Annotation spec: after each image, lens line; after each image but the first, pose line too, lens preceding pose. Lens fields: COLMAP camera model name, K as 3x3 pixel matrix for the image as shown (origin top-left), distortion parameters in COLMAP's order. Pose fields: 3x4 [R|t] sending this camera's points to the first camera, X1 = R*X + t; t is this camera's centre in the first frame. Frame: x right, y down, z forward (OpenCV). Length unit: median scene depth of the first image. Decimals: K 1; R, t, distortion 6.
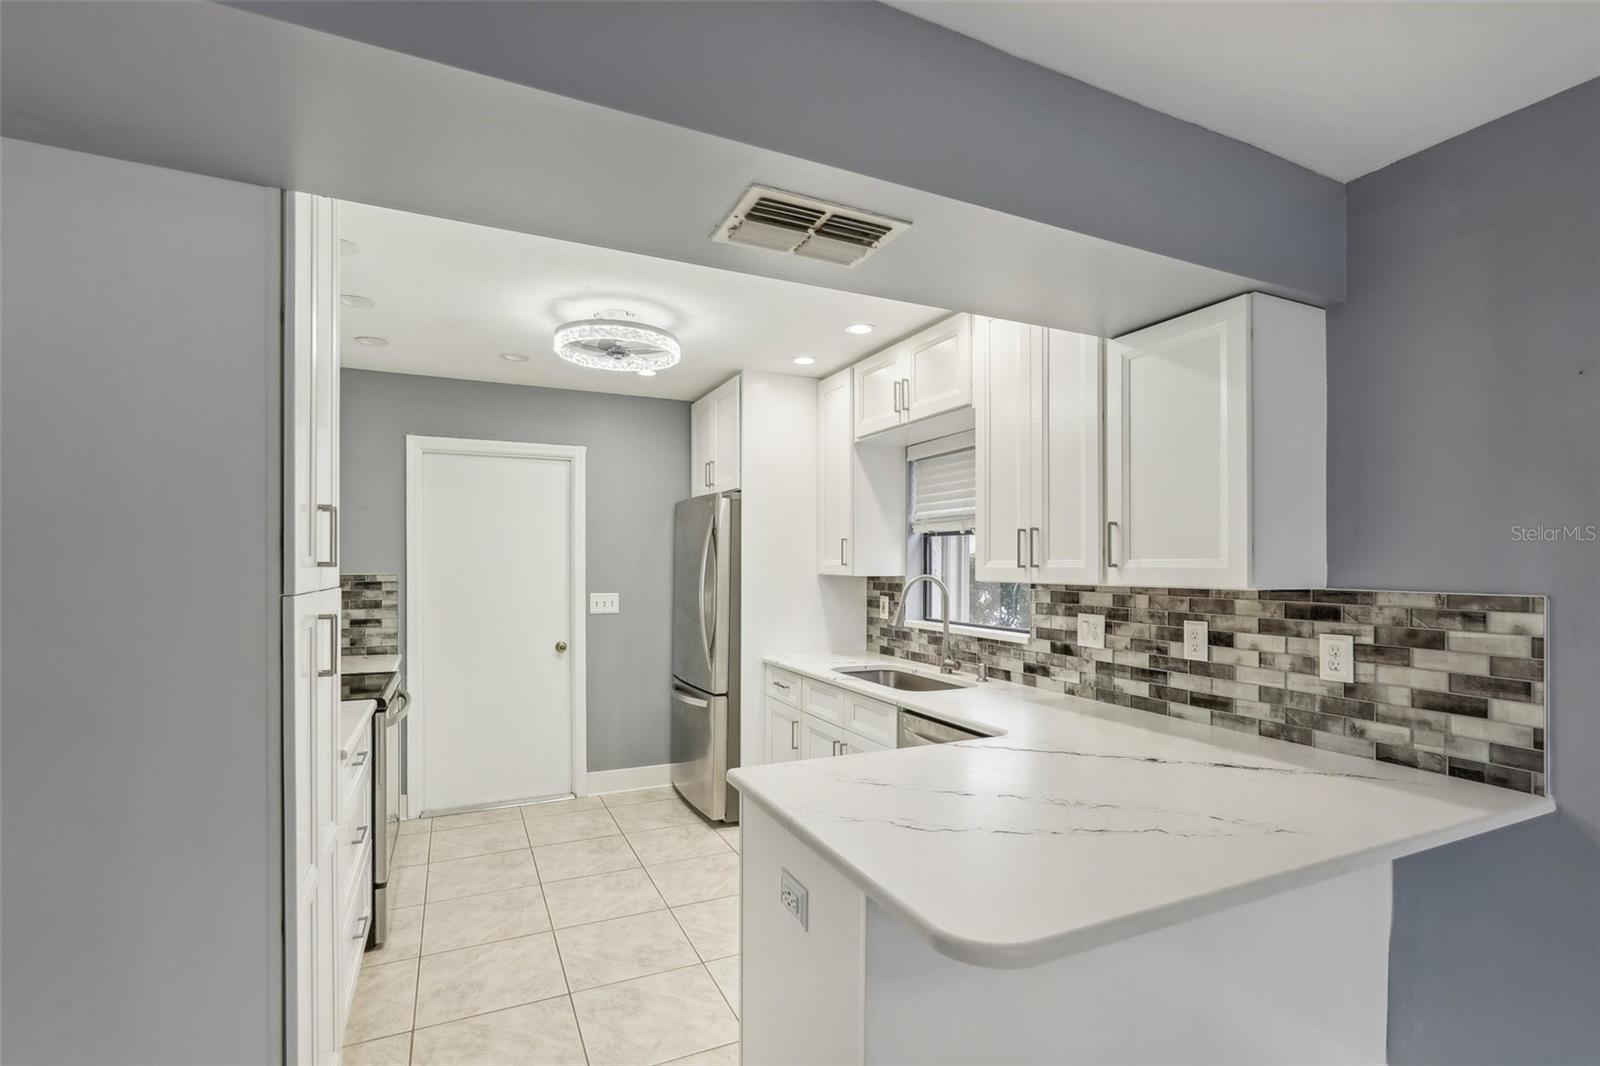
lens RADIAL K [[740.5, 0, 803.3], [0, 740.5, 567.8], [0, 0, 1]] dist [0.002594, 0.001081]
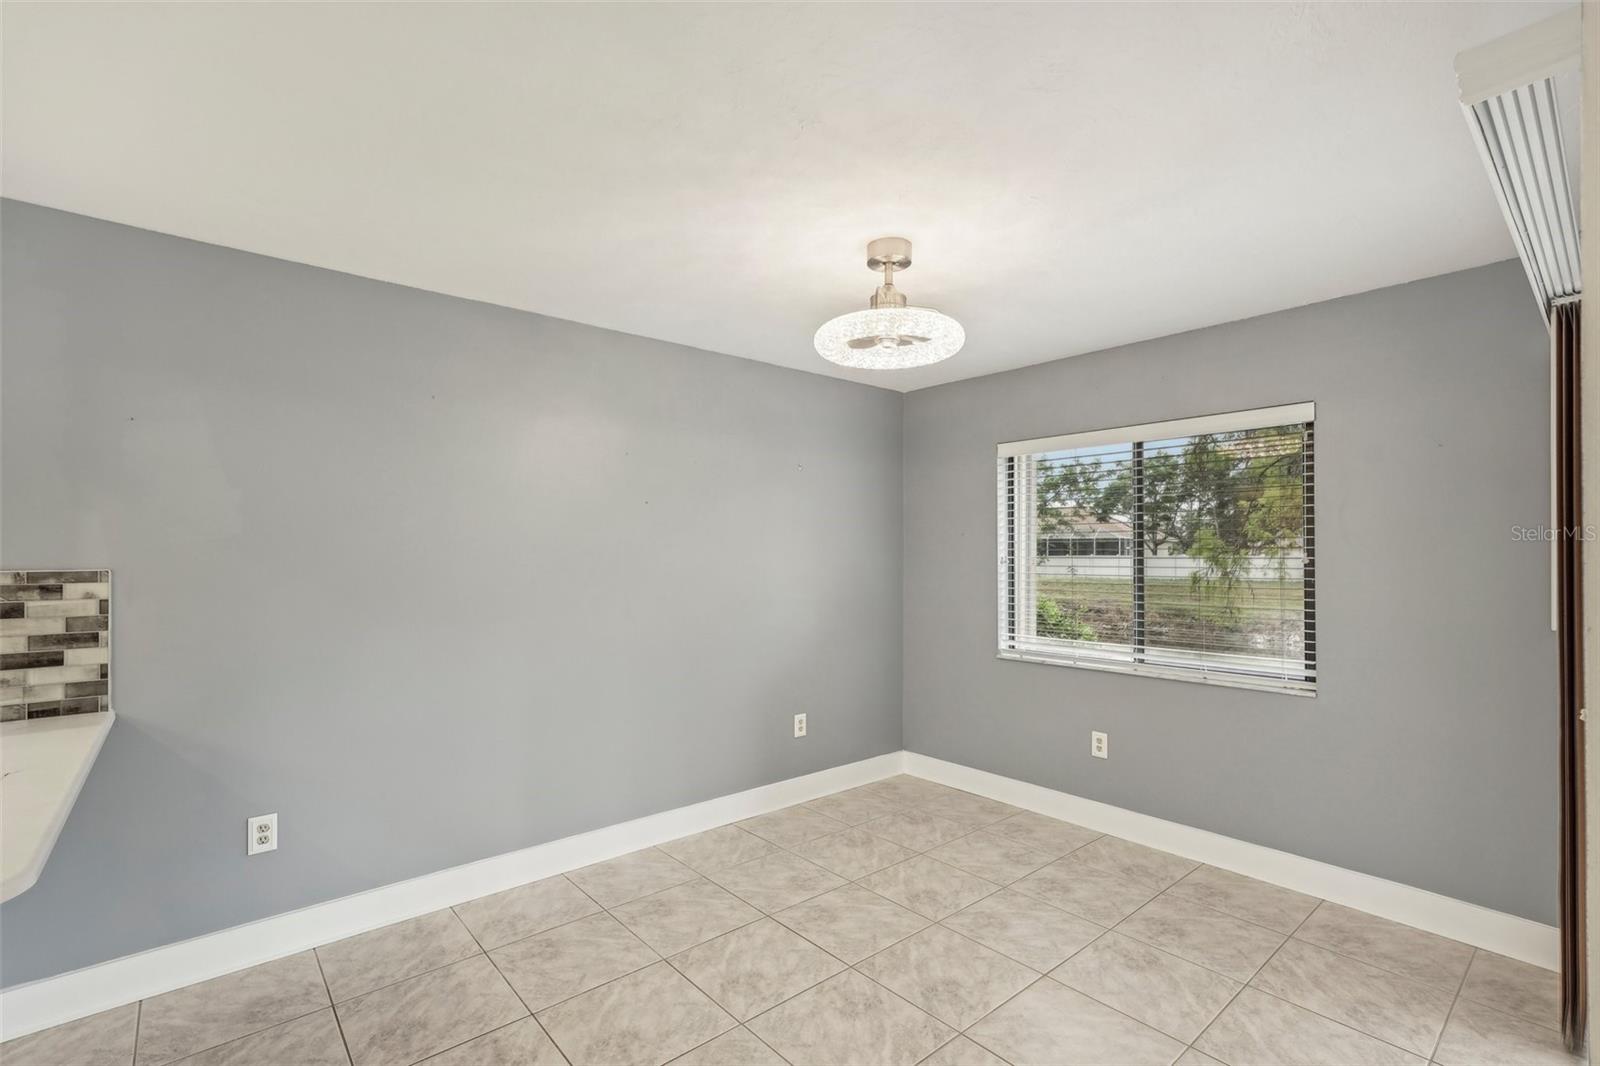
lens RADIAL K [[720.1, 0, 801.2], [0, 720.1, 552.5], [0, 0, 1]] dist [0.000750, 0.000915]
pose [[-0.260011, 0.001755, 0.965604, -0.495704], [0.007354, 0.999973, 0.000163, 0.010008], [-0.965578, 0.007143, -0.260017, 0.056258]]
